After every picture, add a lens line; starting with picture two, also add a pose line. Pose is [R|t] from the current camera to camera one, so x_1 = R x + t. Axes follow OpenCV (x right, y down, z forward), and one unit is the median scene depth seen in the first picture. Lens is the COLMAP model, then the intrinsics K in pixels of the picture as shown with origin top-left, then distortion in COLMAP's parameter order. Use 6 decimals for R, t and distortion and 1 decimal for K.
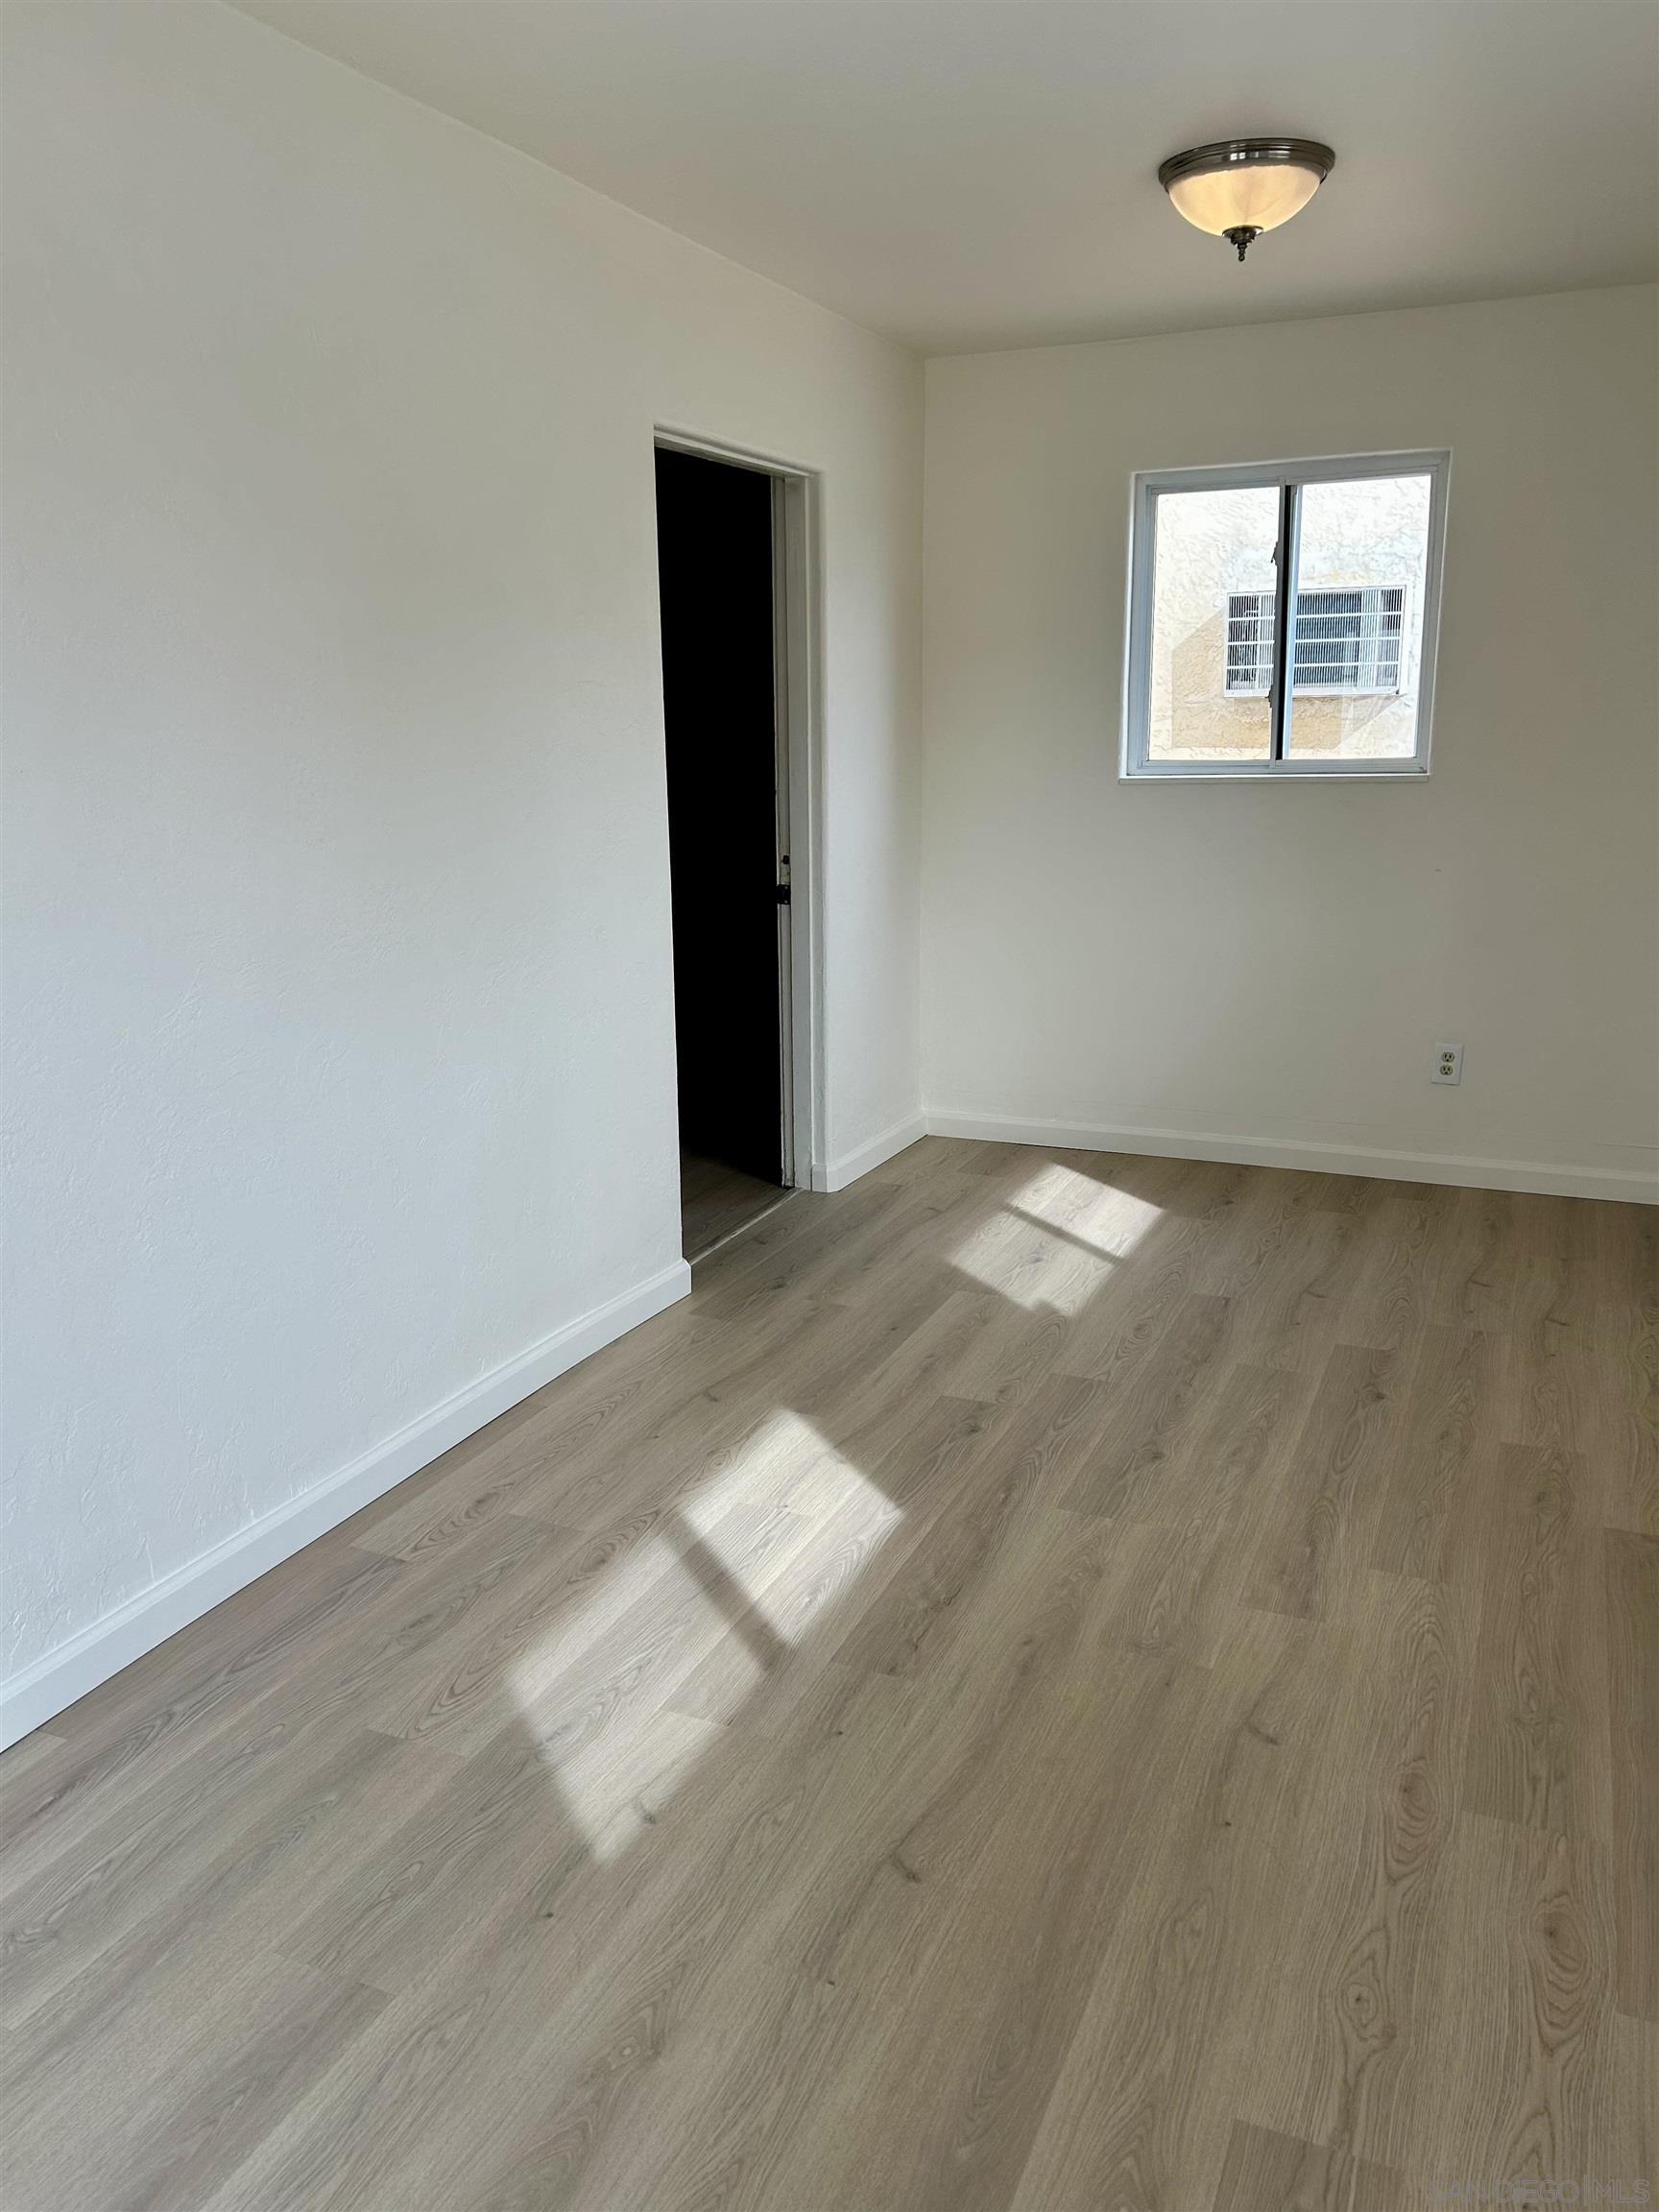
lens RADIAL K [[1650.0, 0, 829.5], [0, 1650.0, 1106.0], [0, 0, 1]] dist [0.002105, -0.004106]
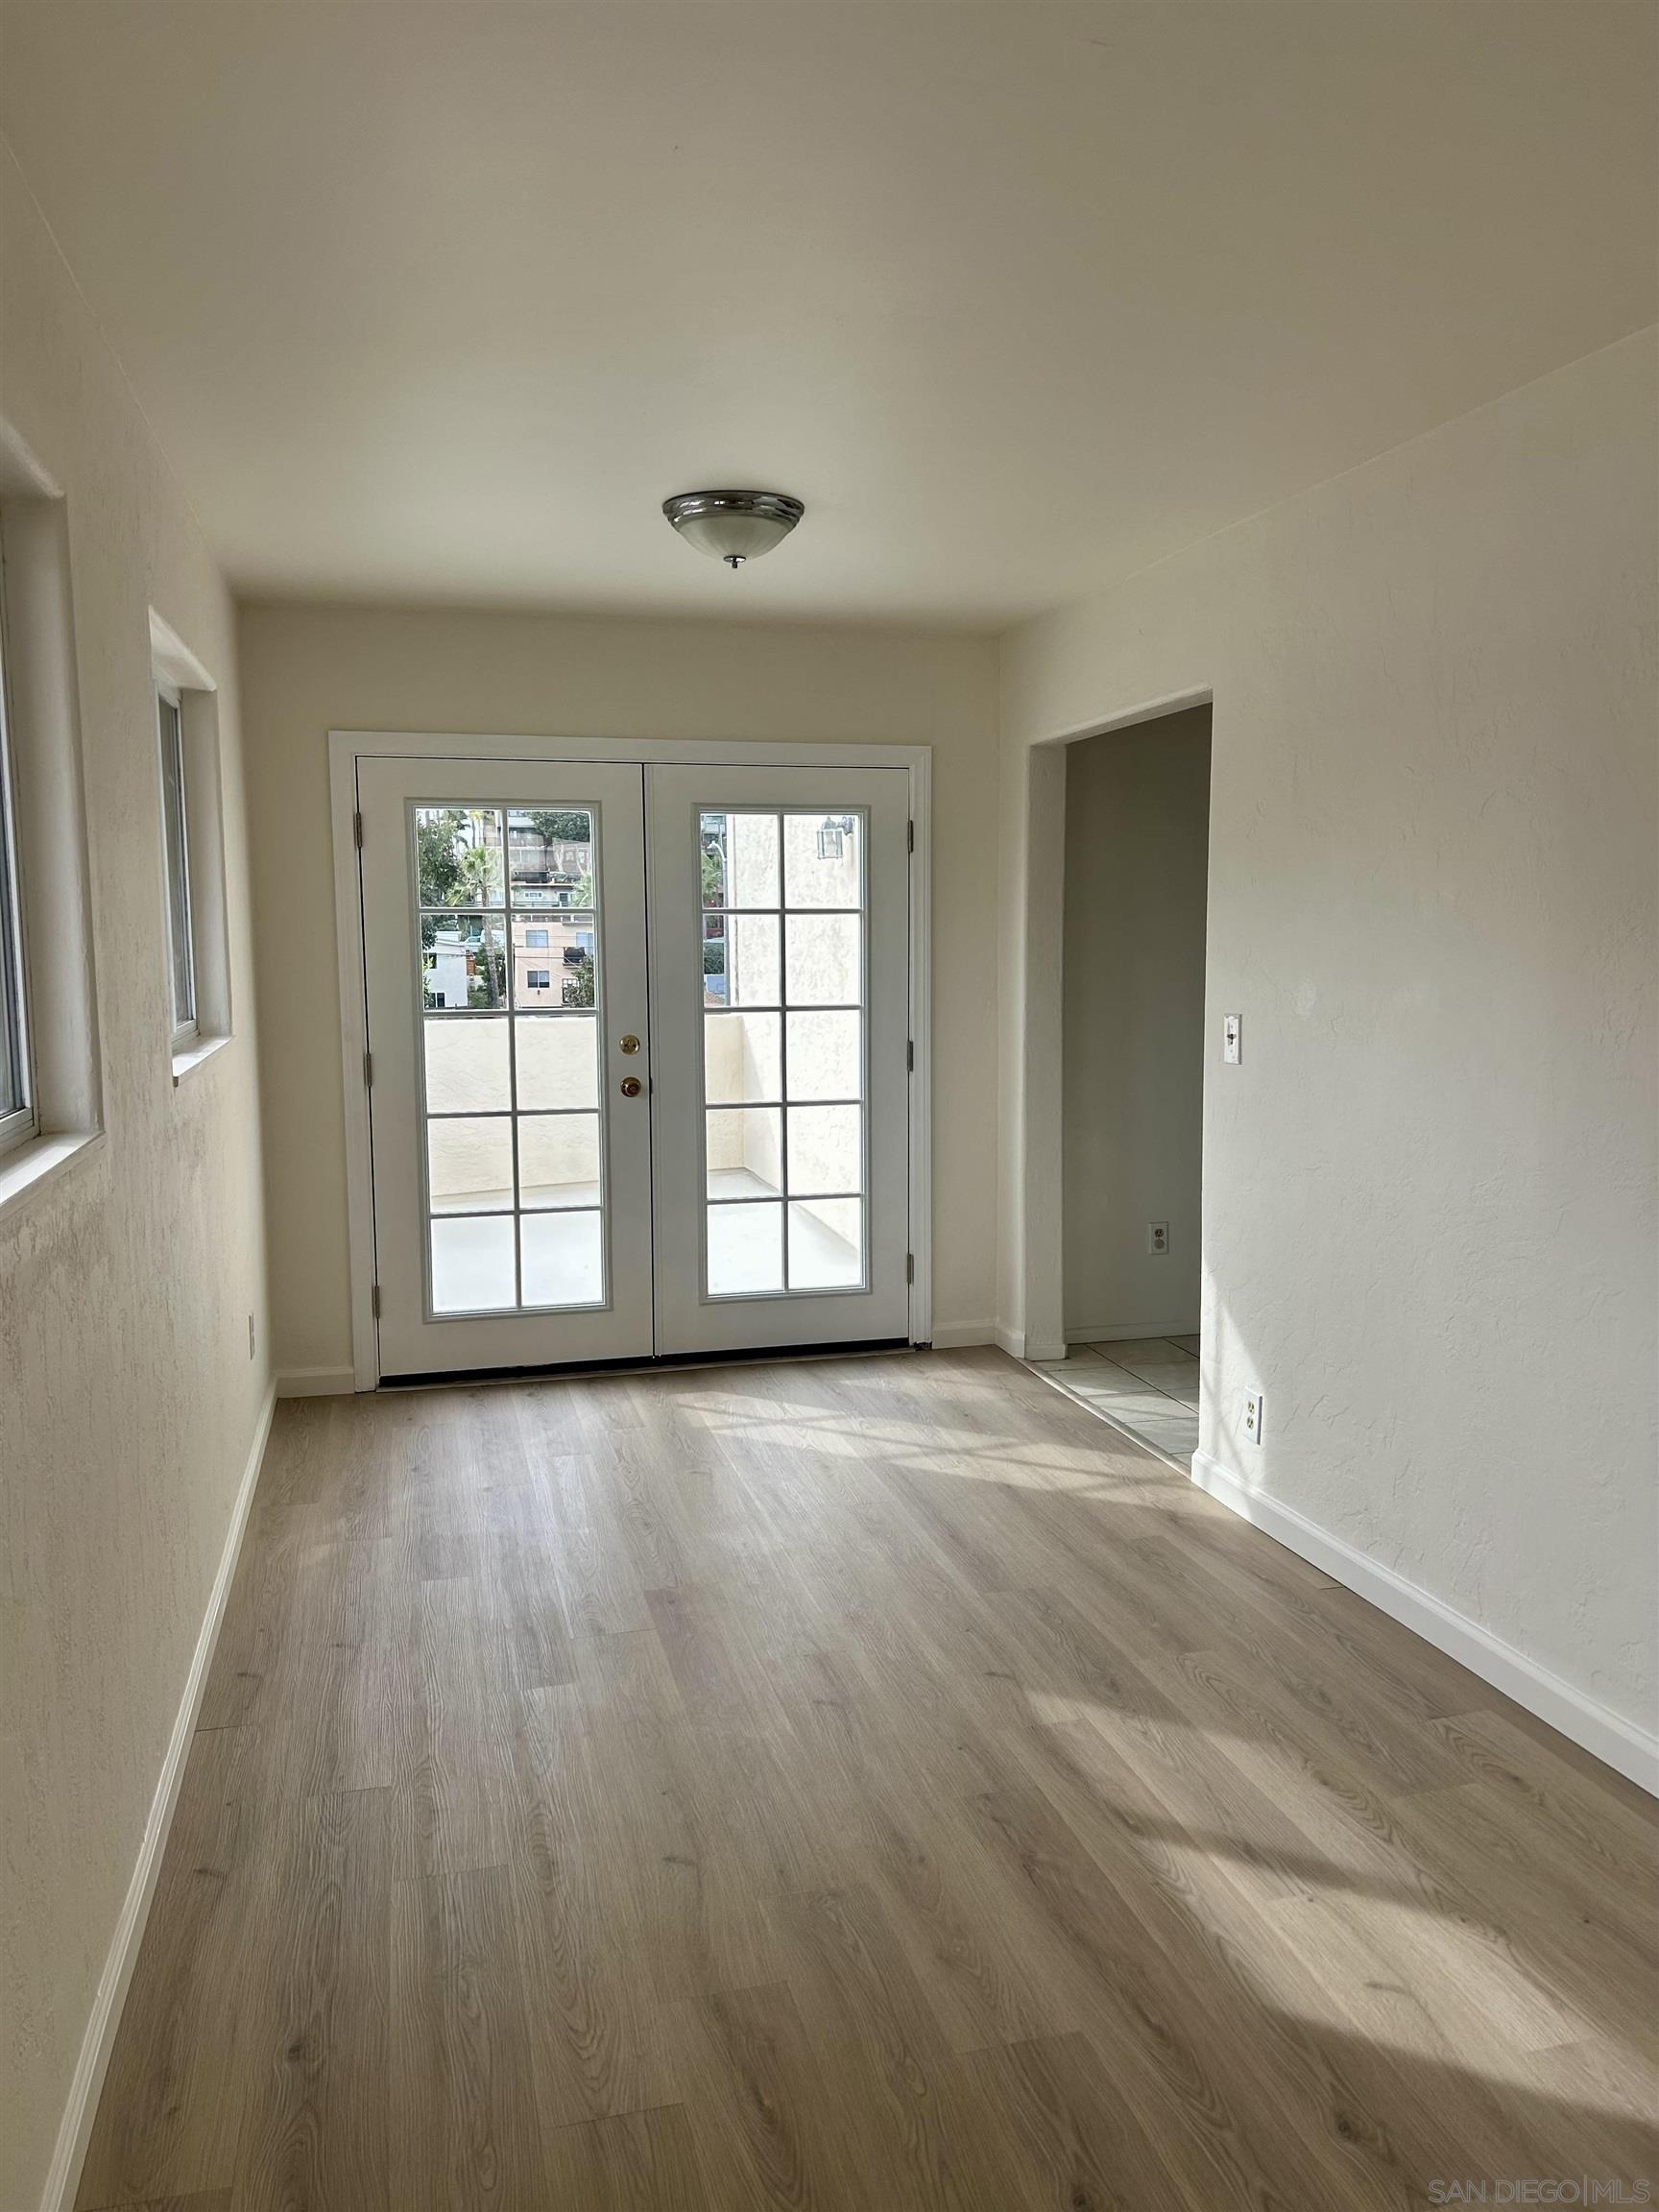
lens RADIAL K [[1650.0, 0, 829.5], [0, 1650.0, 1106.0], [0, 0, 1]] dist [0.002105, -0.004106]
pose [[-0.782641, 0.089726, -0.615973, 0.714978], [-0.127429, 0.945506, 0.299635, -0.397442], [0.609290, 0.312999, -0.728558, 1.480140]]
